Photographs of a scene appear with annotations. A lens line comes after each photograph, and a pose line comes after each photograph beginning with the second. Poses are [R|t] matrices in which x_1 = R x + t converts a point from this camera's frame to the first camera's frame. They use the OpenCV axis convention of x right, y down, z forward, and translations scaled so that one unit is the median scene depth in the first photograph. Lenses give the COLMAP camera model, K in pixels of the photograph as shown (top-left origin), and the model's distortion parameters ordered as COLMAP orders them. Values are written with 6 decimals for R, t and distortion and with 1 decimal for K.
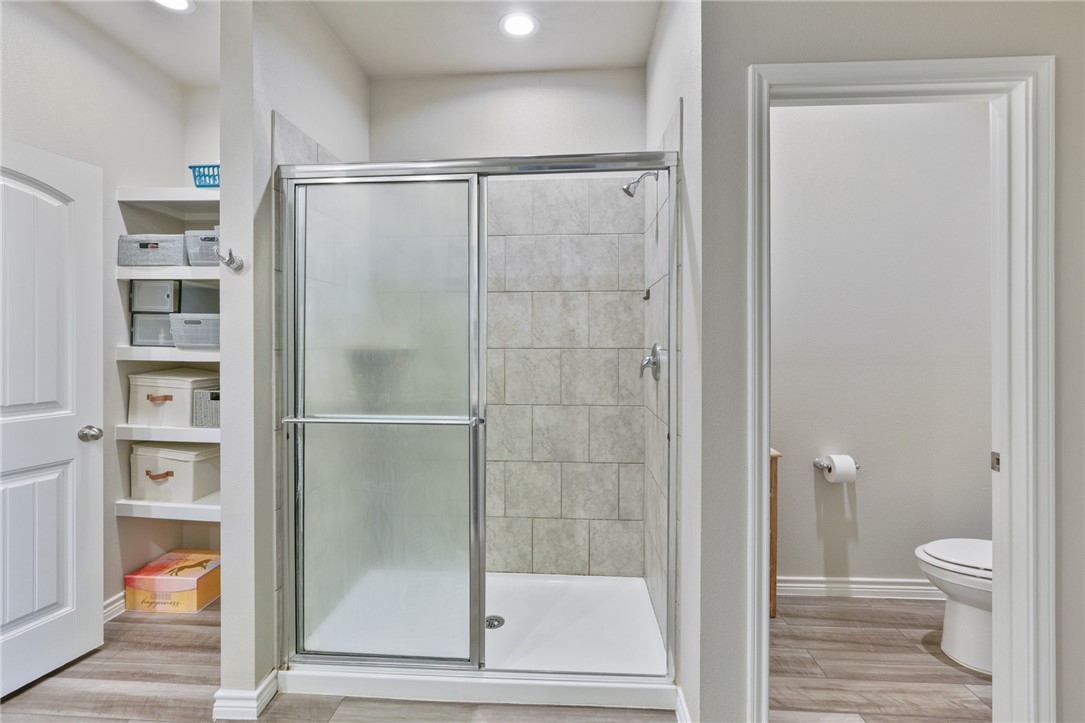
lens RADIAL K [[488.0, 0, 542.2], [0, 488.0, 358.9], [0, 0, 1]] dist [-0.026985, 0.009271]
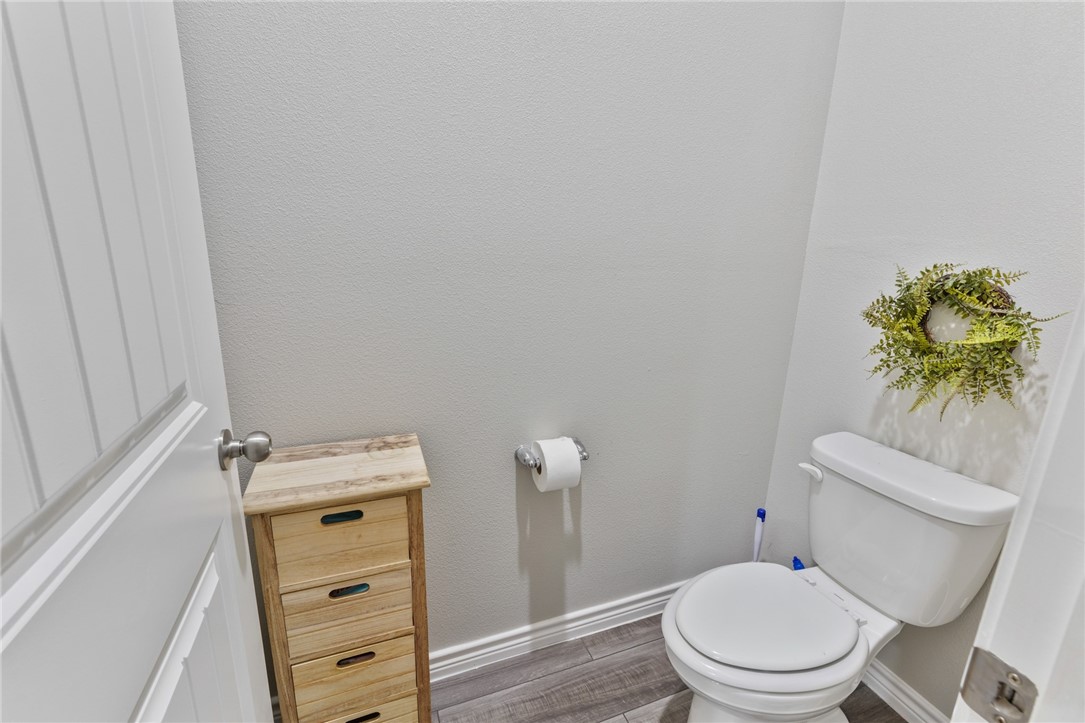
lens RADIAL K [[488.0, 0, 542.2], [0, 488.0, 358.9], [0, 0, 1]] dist [-0.026985, 0.009271]
pose [[0.901008, -0.068558, 0.428351, 0.364790], [-0.035393, 0.972523, 0.230102, -0.012343], [-0.432357, -0.222484, 0.873824, 0.539479]]
